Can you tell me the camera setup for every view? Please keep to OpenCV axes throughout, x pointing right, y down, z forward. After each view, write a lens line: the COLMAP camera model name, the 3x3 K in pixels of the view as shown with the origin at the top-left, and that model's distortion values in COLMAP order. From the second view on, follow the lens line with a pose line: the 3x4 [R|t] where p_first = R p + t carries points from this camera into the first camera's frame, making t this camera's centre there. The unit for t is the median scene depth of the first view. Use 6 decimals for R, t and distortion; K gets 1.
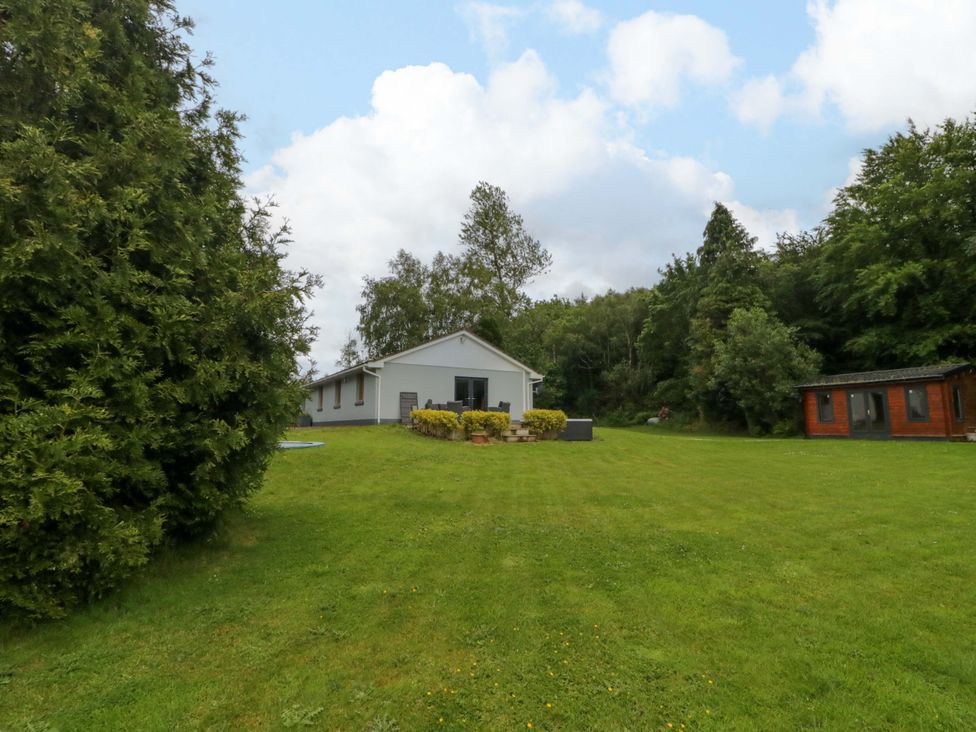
lens RADIAL K [[505.9, 0, 487.7], [0, 505.9, 362.0], [0, 0, 1]] dist [0.002210, 0.001116]
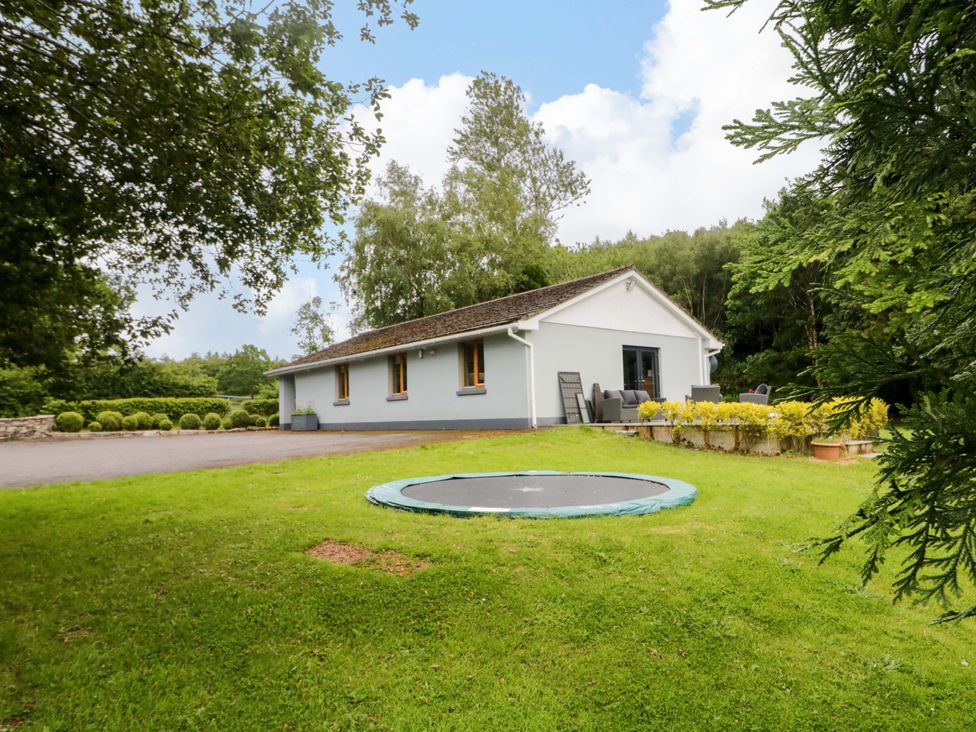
lens RADIAL K [[619.9, 0, 488.0], [0, 619.9, 368.4], [0, 0, 1]] dist [0.006689, 0.000517]
pose [[0.983308, -0.016194, 0.181225, -0.284696], [0.006272, 0.998456, 0.055185, 0.011194], [-0.181838, -0.053128, 0.981892, 0.227280]]
